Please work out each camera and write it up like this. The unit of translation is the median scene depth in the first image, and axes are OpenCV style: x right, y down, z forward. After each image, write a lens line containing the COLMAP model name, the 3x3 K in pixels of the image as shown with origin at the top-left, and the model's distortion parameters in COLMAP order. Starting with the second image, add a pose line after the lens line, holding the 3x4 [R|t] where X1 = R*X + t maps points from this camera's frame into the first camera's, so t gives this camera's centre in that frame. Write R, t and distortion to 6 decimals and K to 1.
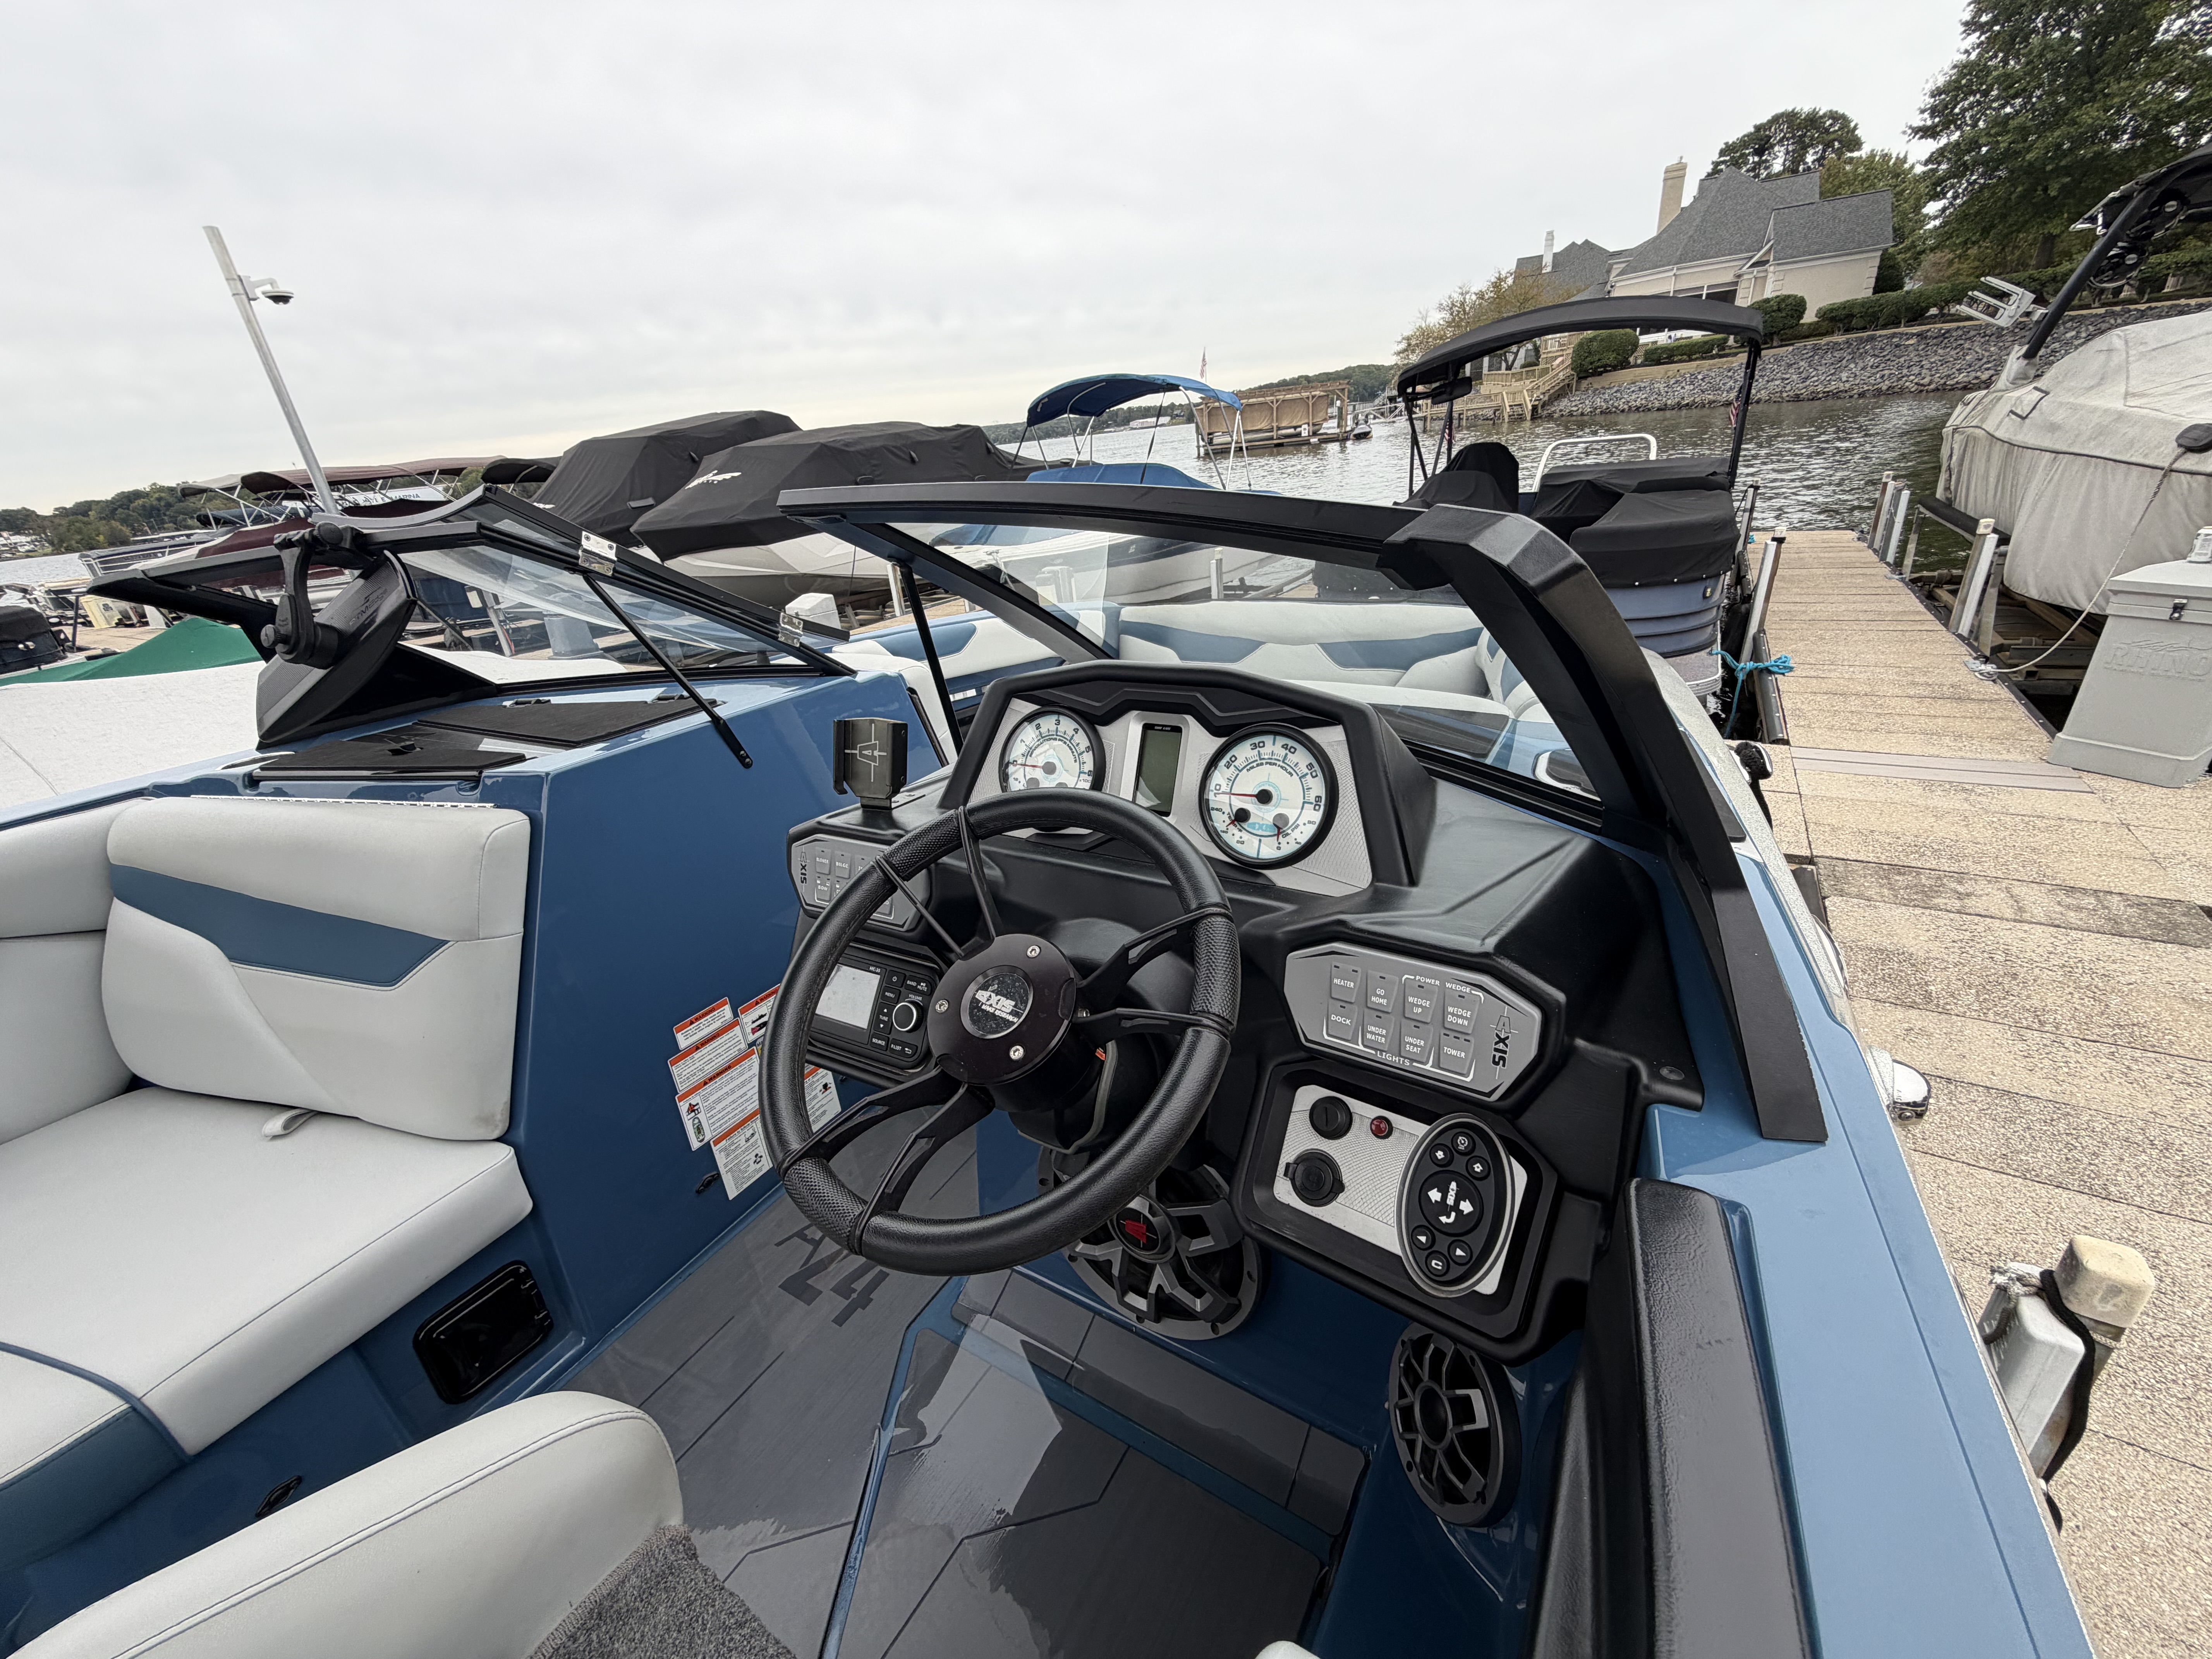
lens RADIAL K [[875.4, 0, 1106.0], [0, 875.4, 829.5], [0, 0, 1]] dist [-0.001426, 0.000630]
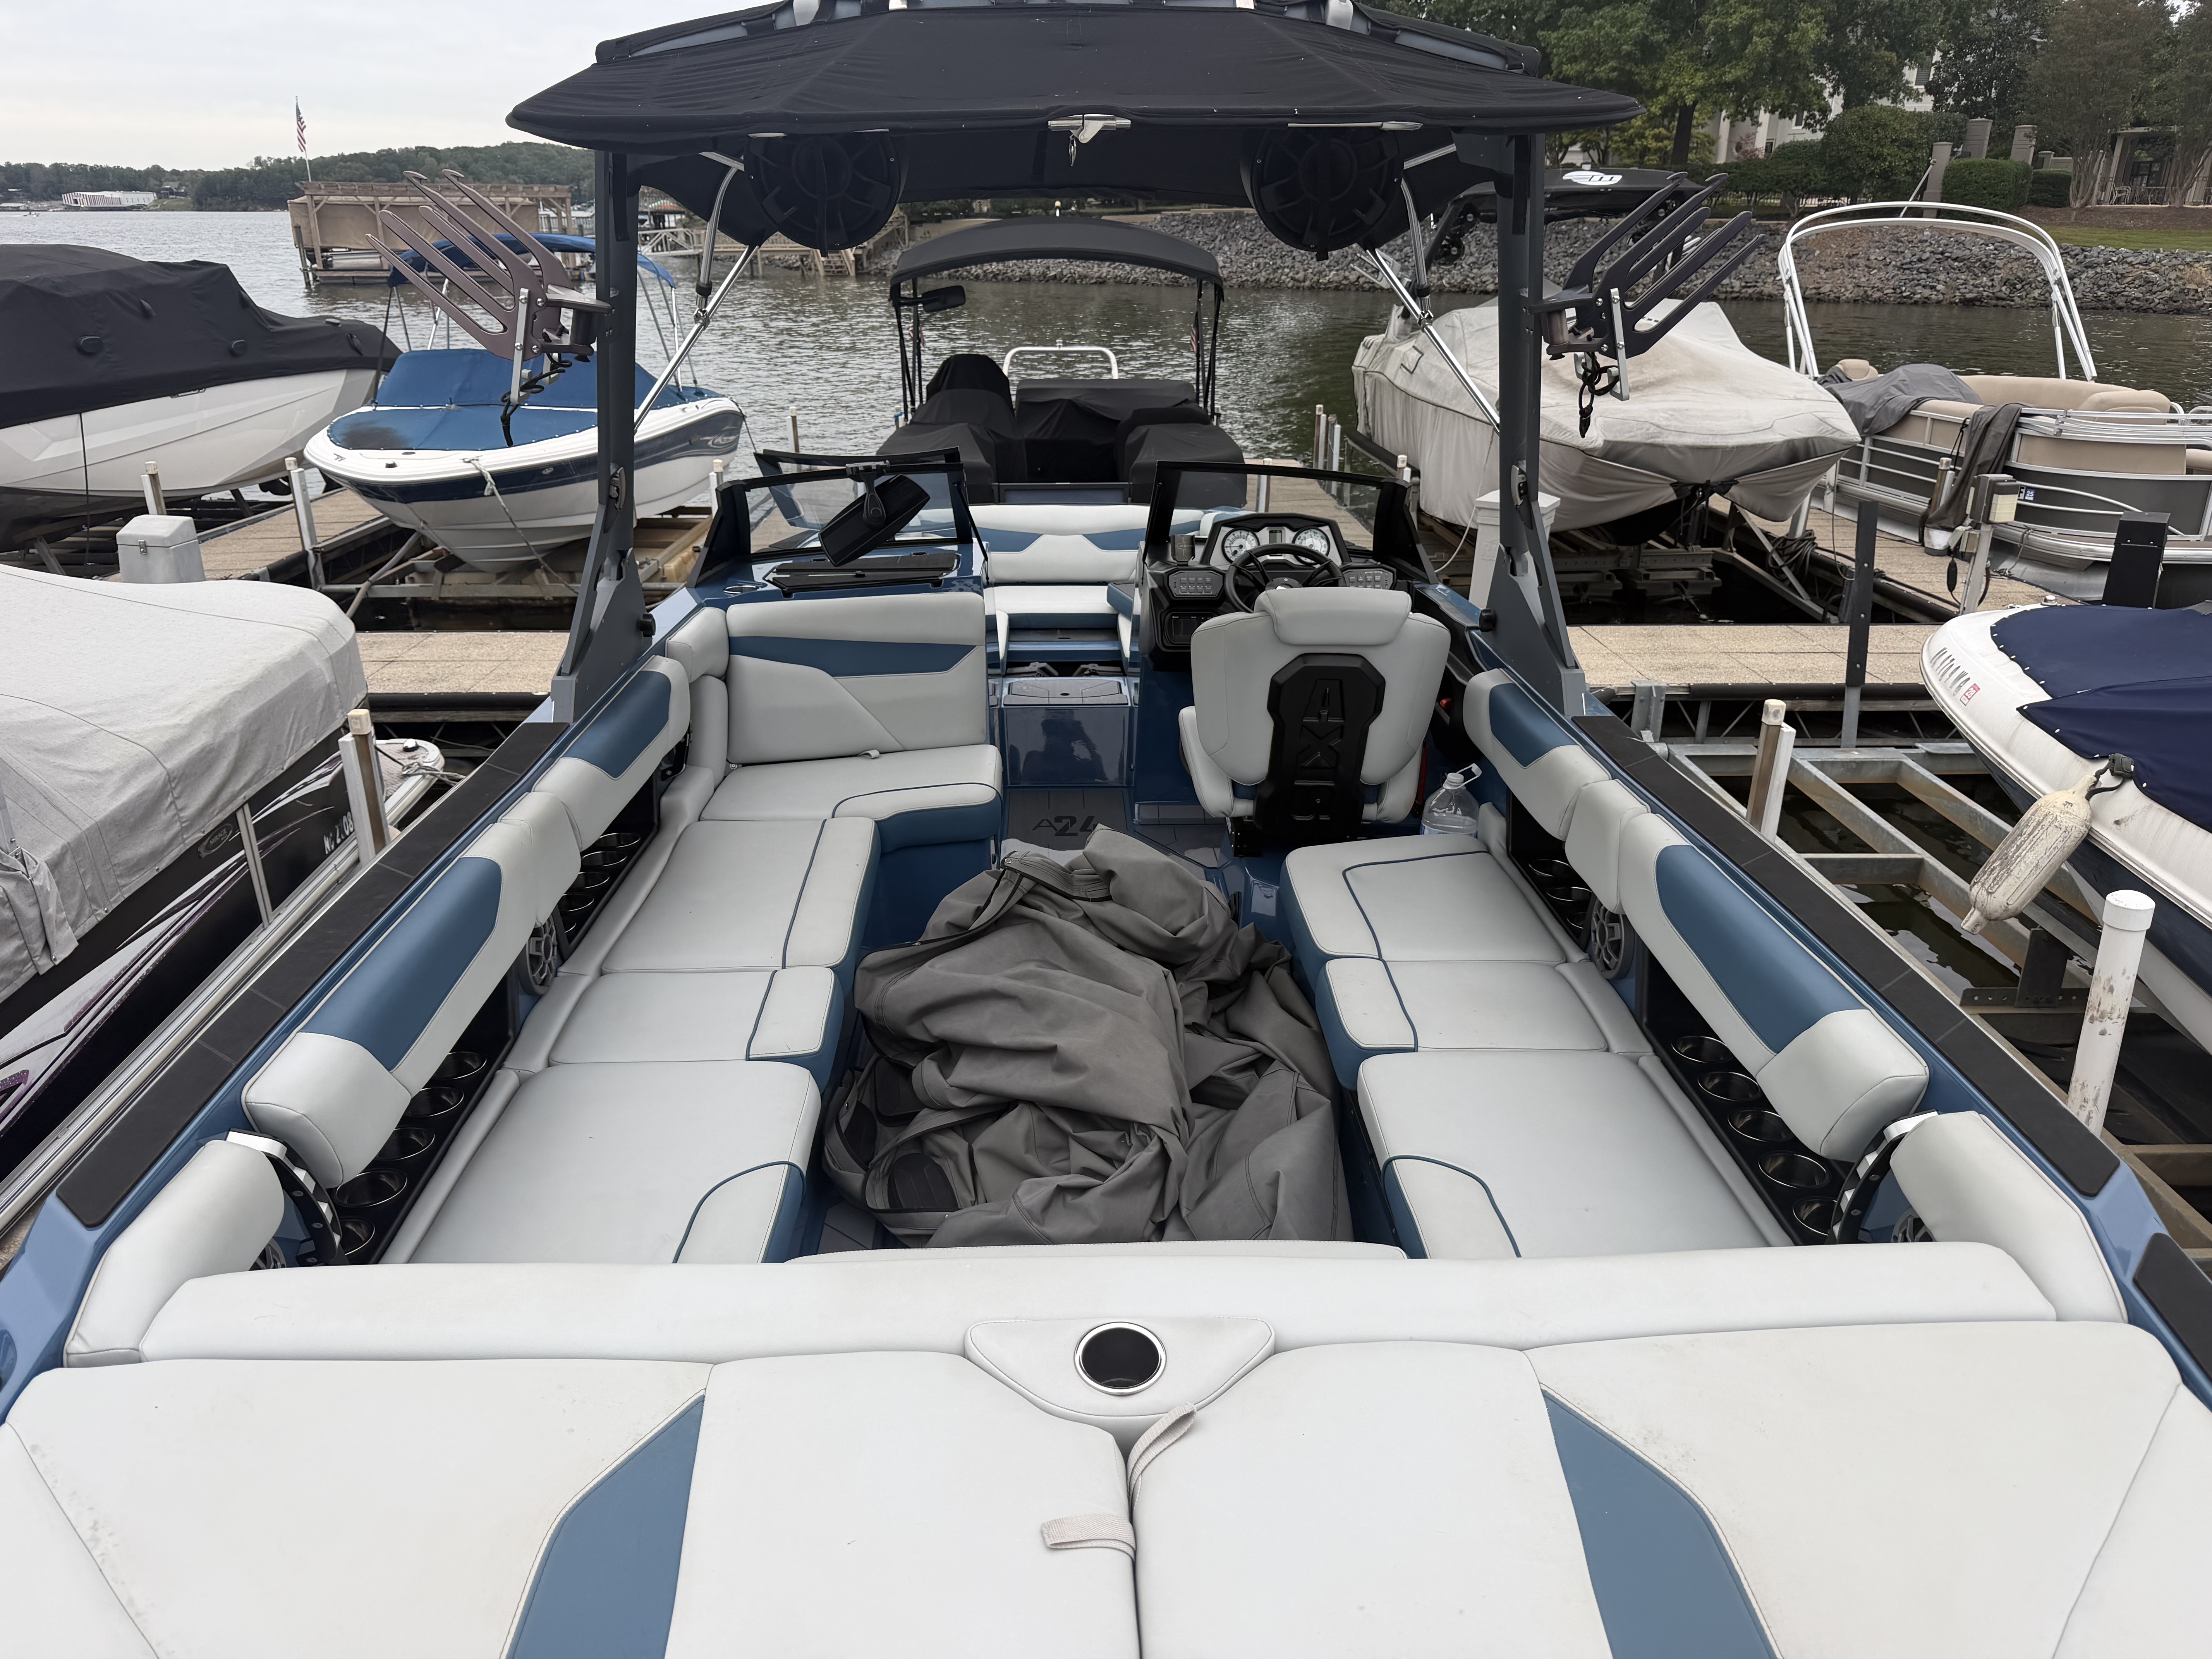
lens RADIAL K [[1535.2, 0, 1100.8], [0, 1535.2, 873.9], [0, 0, 1]] dist [-0.000670, -0.005398]
pose [[0.830556, -0.122924, 0.543201, -0.310671], [0.148419, 0.988920, -0.003145, 0.089200], [-0.536795, 0.083233, 0.839597, -0.281122]]
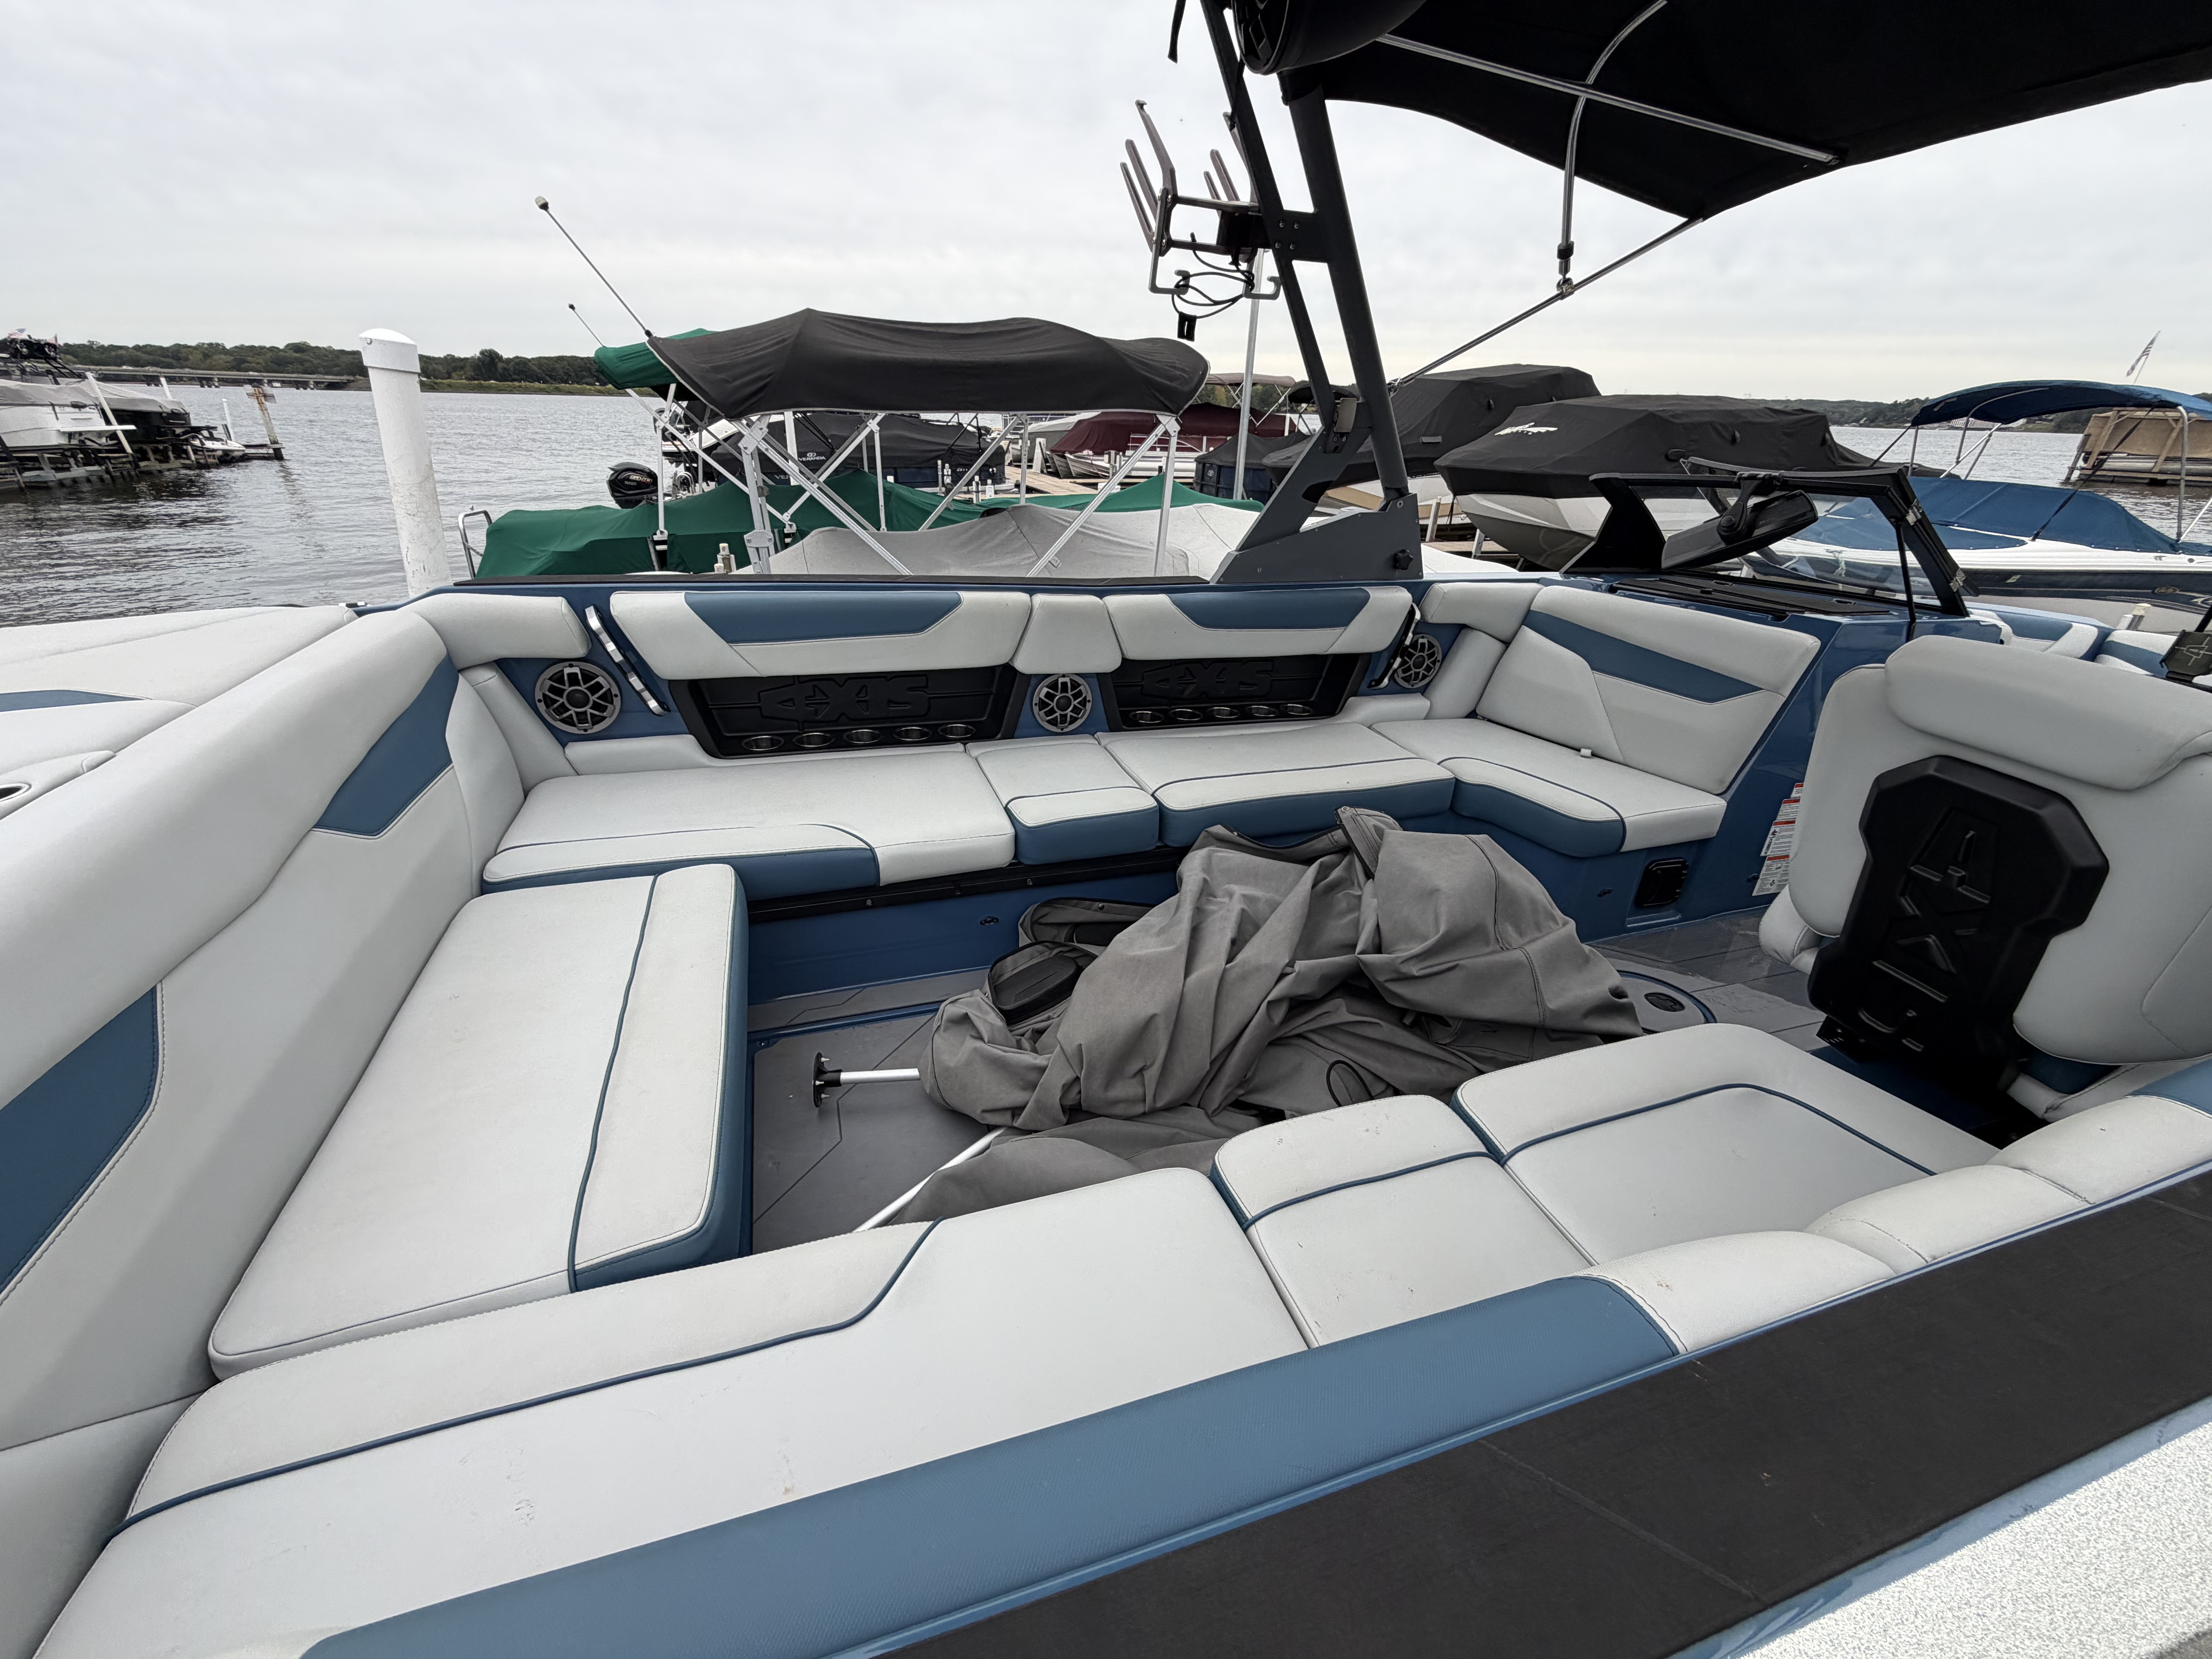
lens RADIAL K [[875.4, 0, 1106.0], [0, 875.4, 829.5], [0, 0, 1]] dist [-0.001426, 0.000630]
pose [[0.762456, 0.384036, -0.520747, -0.085266], [-0.356212, 0.921007, 0.157666, 0.074726], [0.540161, 0.065283, 0.839026, -0.170742]]
